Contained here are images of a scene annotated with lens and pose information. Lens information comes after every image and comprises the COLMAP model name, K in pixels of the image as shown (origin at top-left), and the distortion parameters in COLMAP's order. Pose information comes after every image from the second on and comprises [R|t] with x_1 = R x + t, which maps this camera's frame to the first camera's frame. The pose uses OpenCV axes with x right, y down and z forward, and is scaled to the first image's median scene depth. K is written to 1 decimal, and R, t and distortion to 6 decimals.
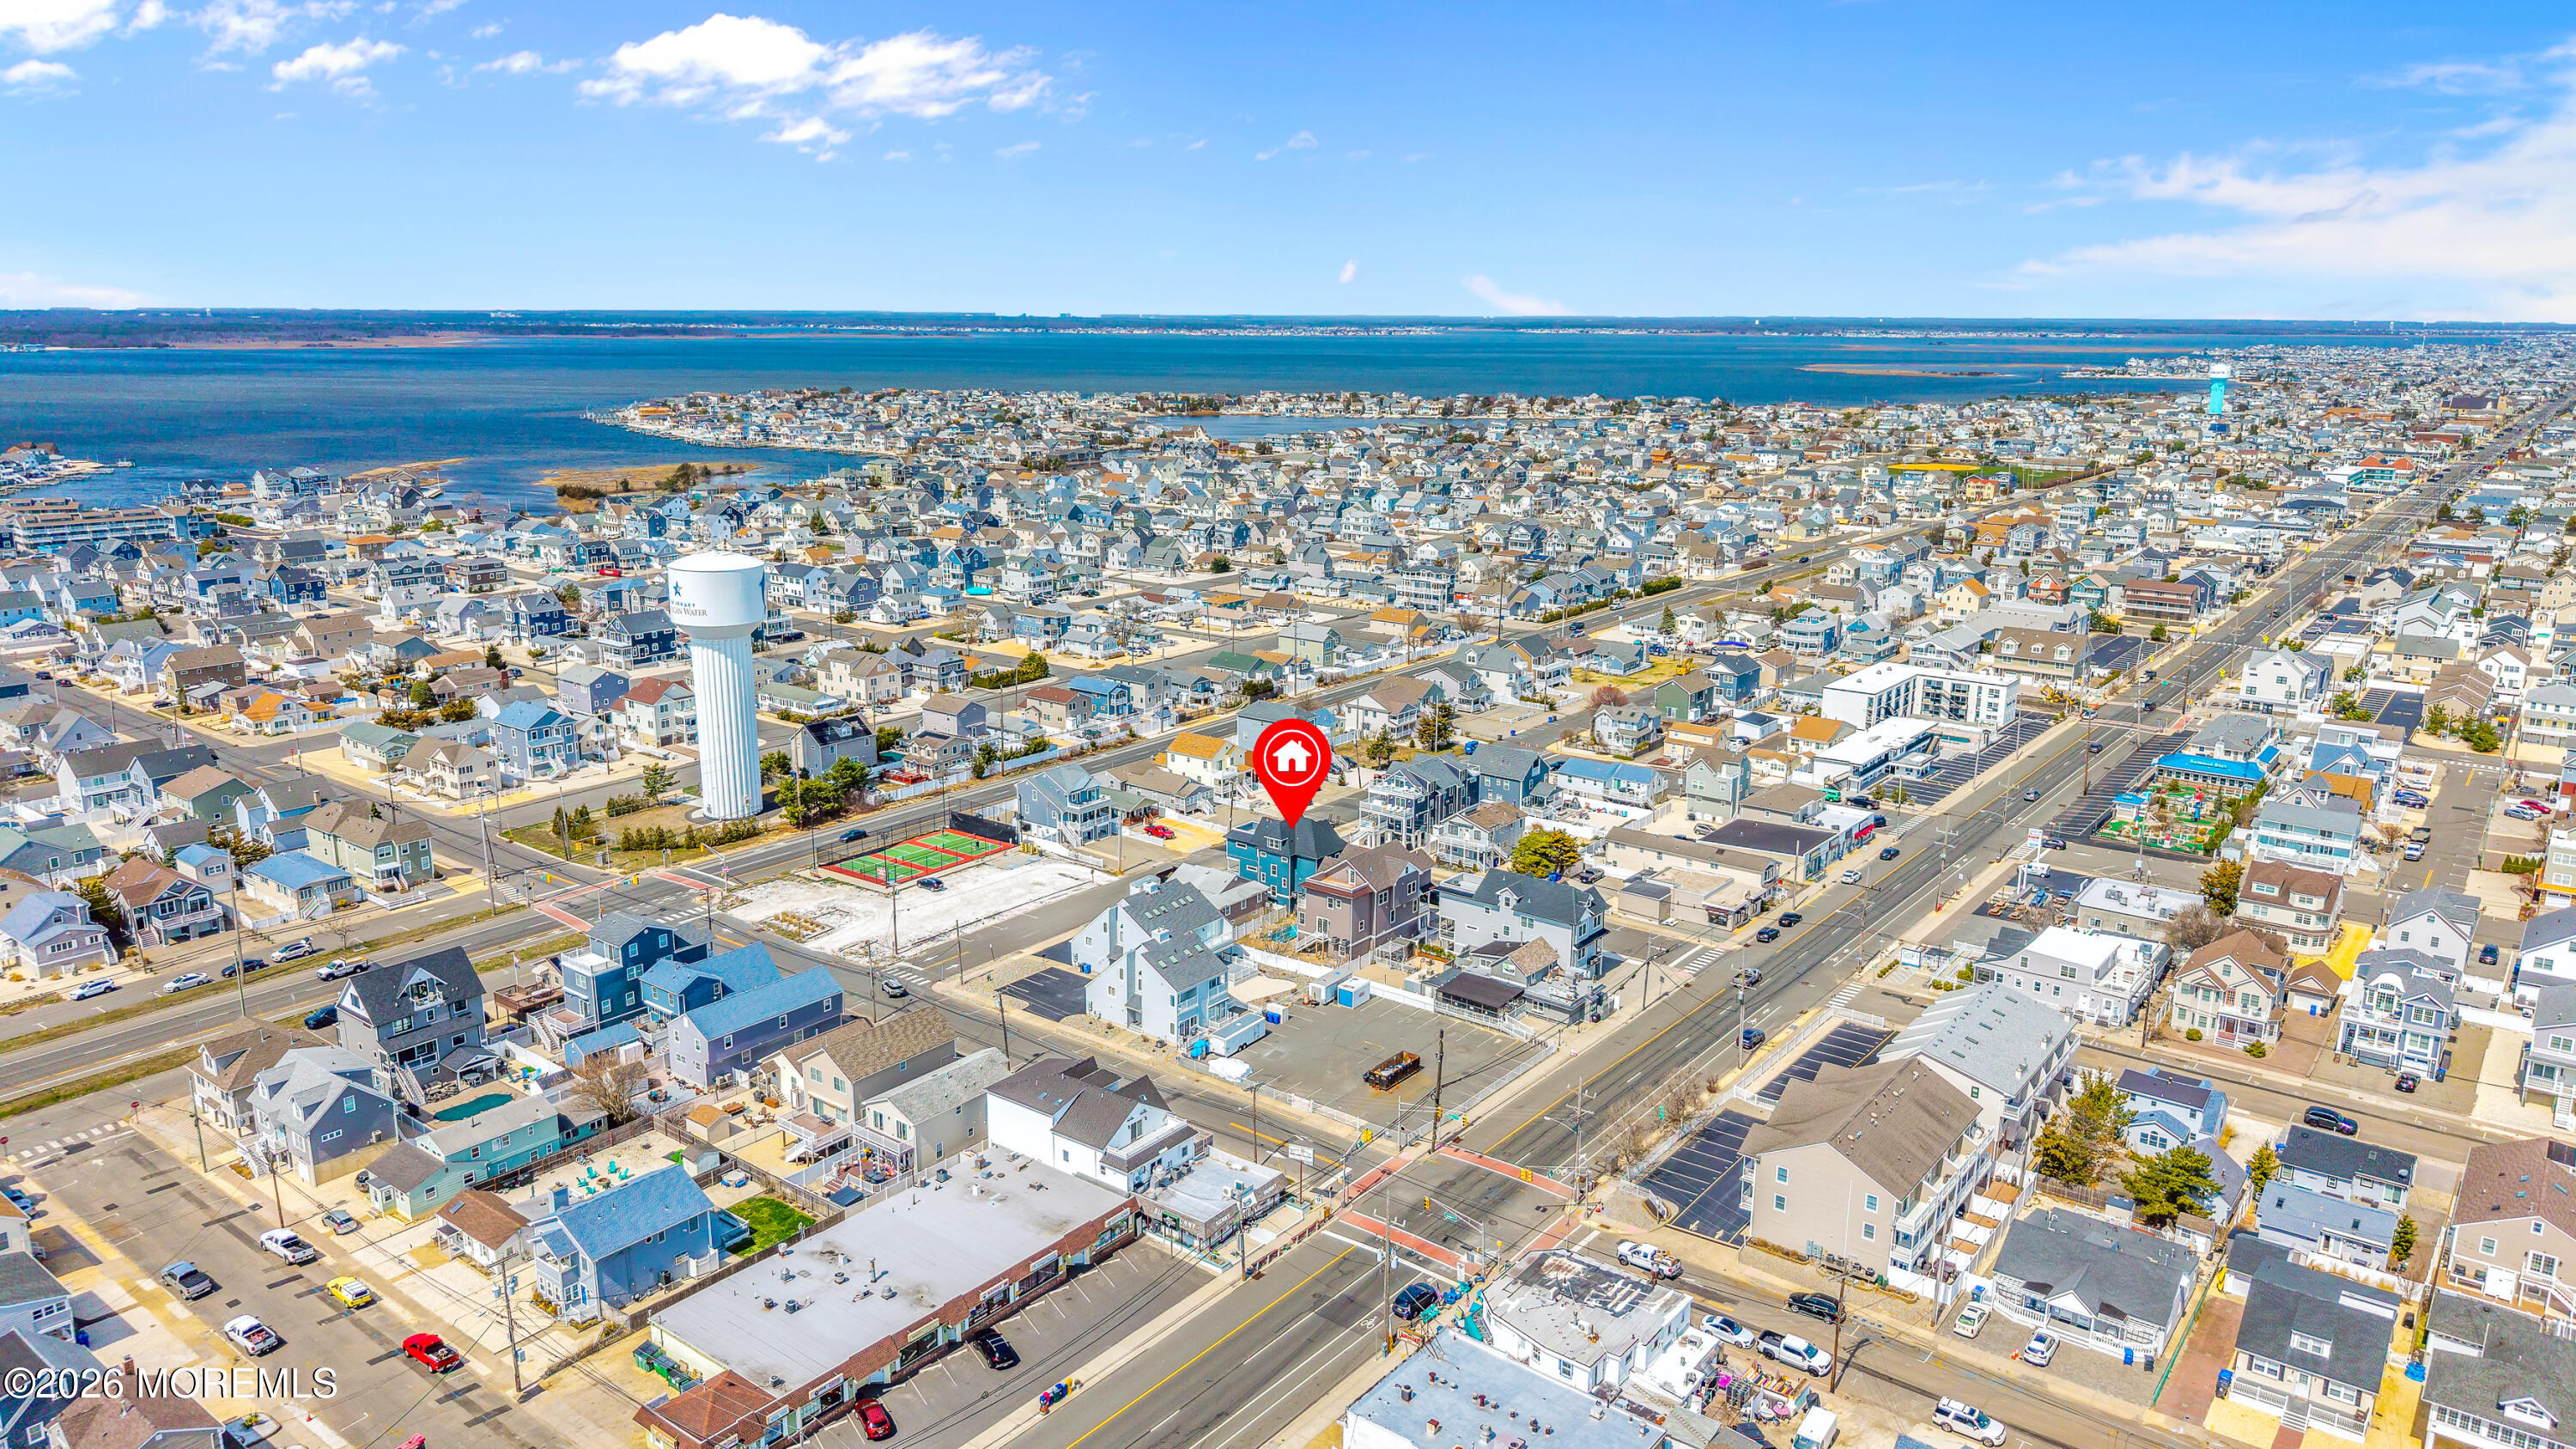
lens RADIAL K [[1704.7, 0, 1288.0], [0, 1704.7, 724.5], [0, 0, 1]] dist [0.032703, -0.038404]
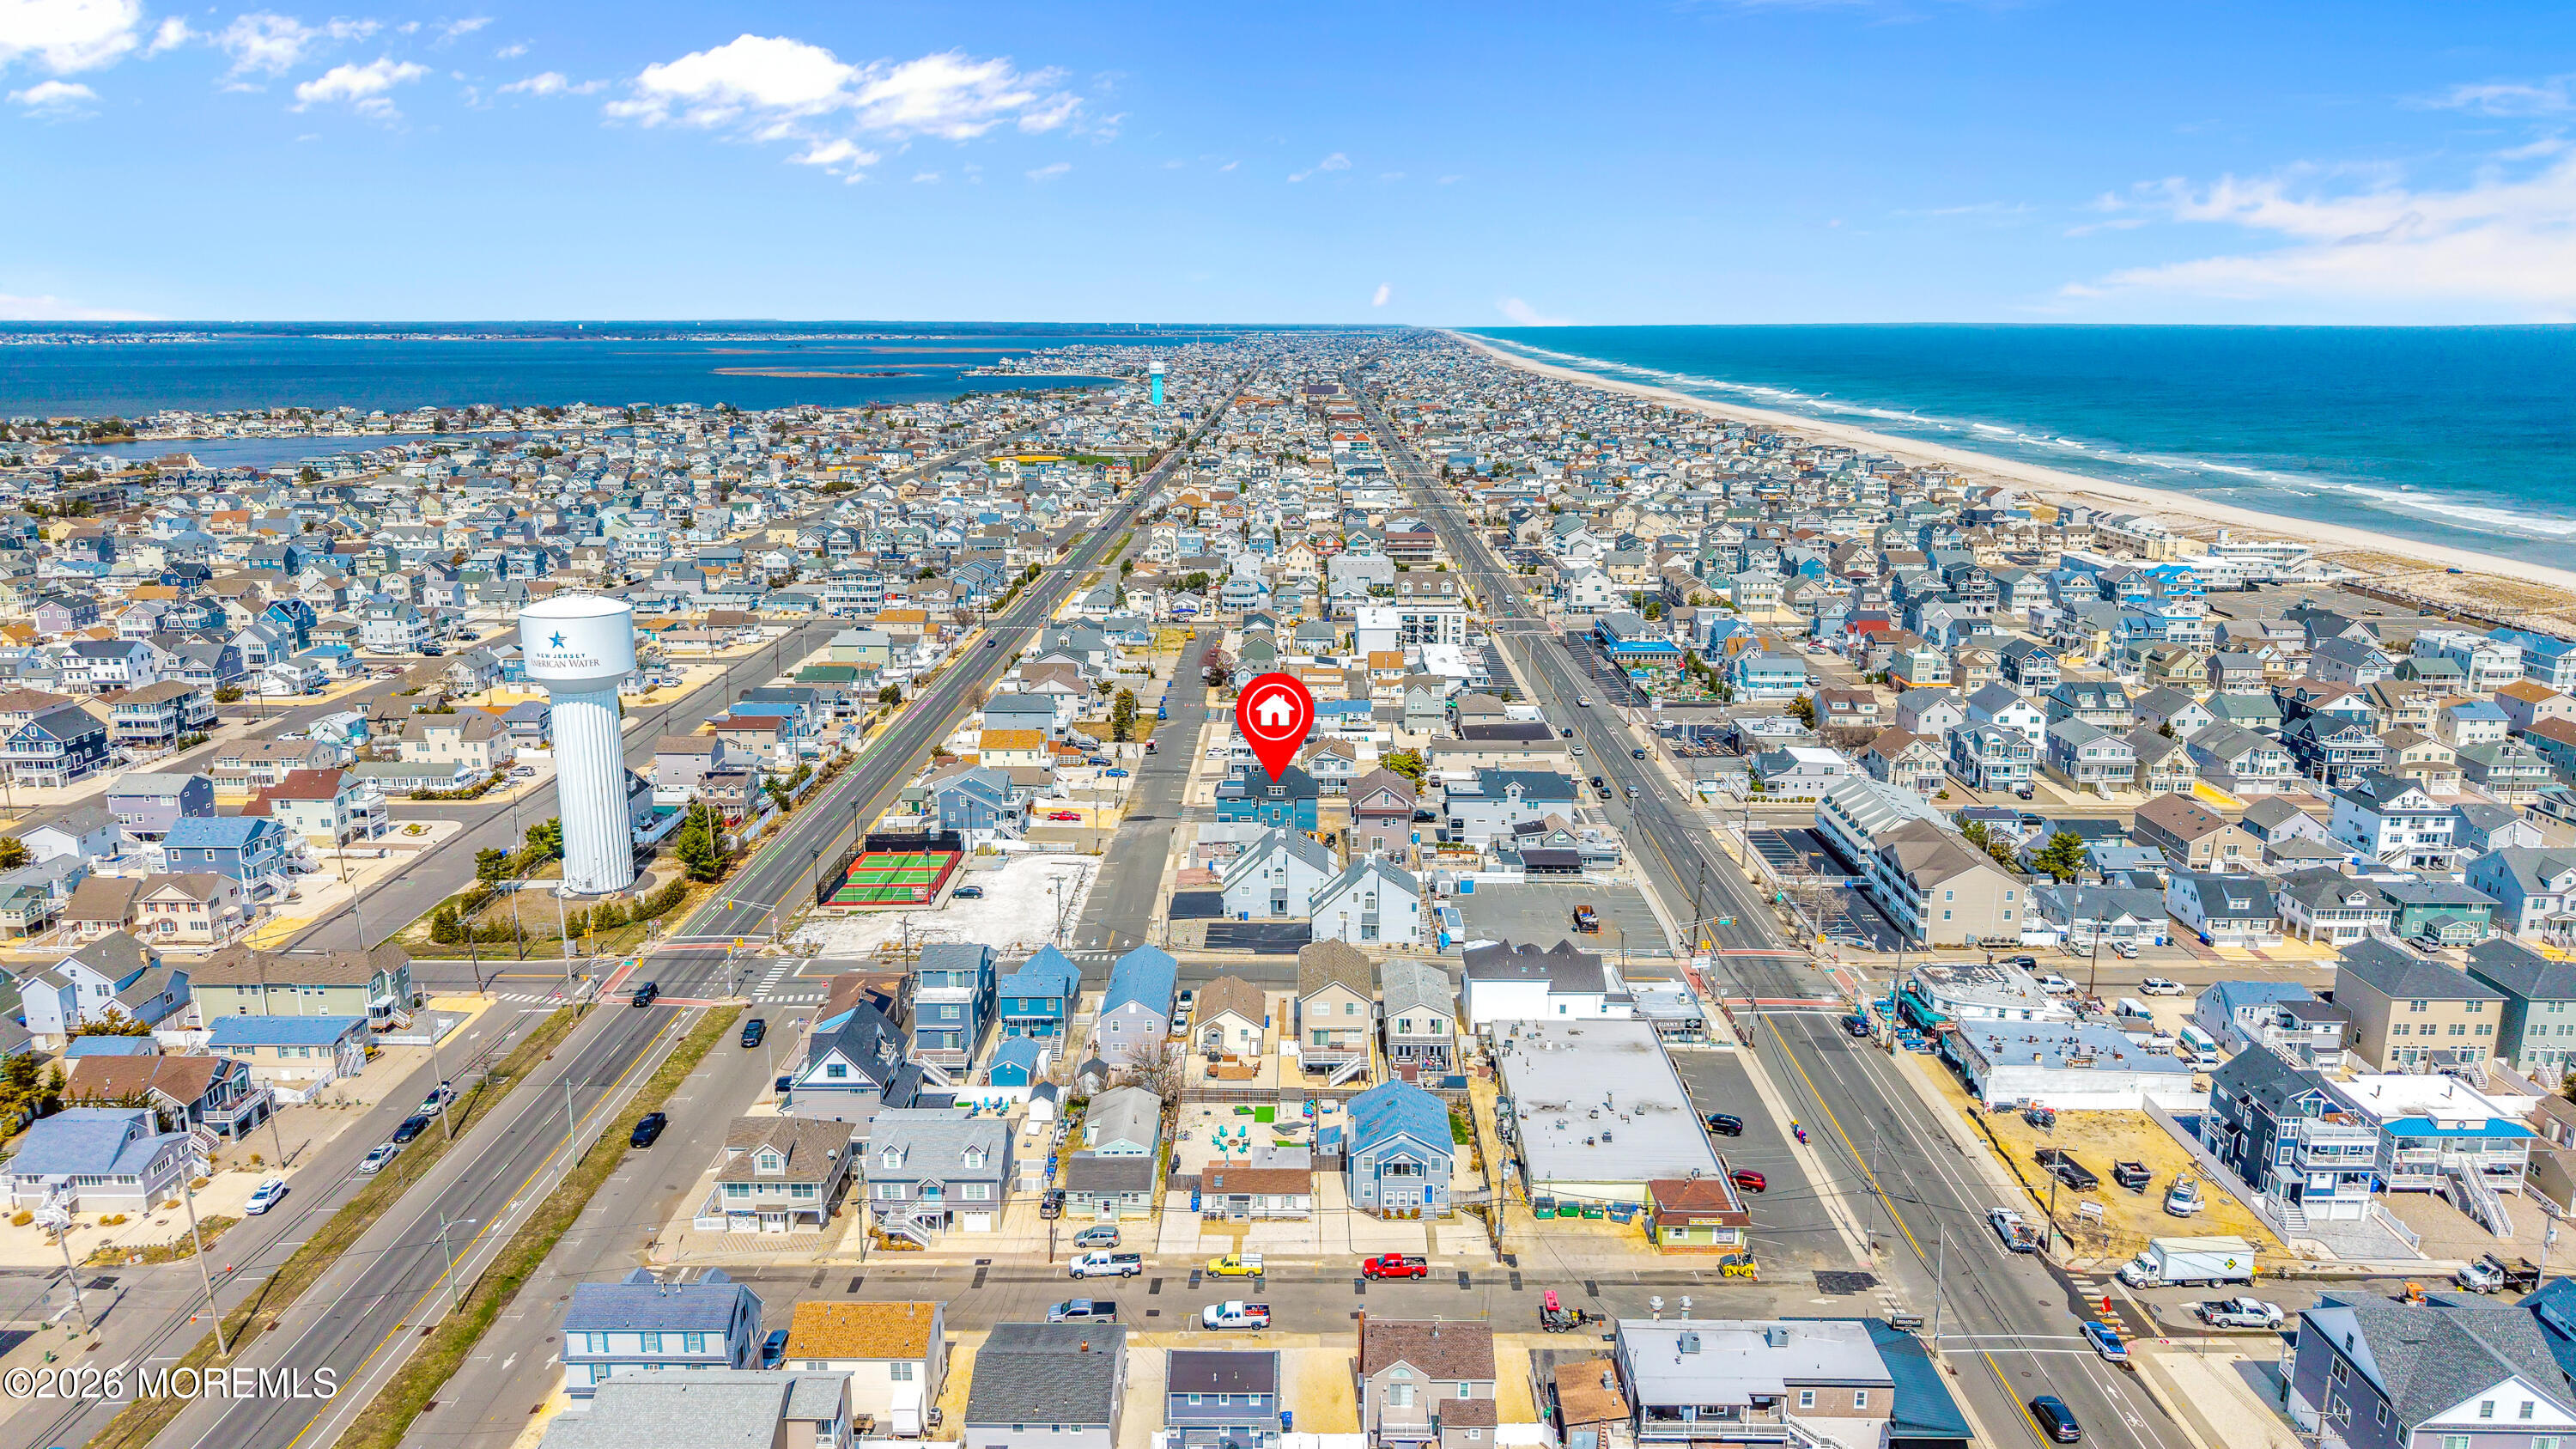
lens RADIAL K [[1704.7, 0, 1288.0], [0, 1704.7, 724.5], [0, 0, 1]] dist [0.032703, -0.038404]
pose [[0.799562, -0.143551, 0.583176, -0.585322], [0.144555, 0.988467, 0.045124, -0.021321], [-0.582928, 0.048222, 0.811092, 0.062628]]
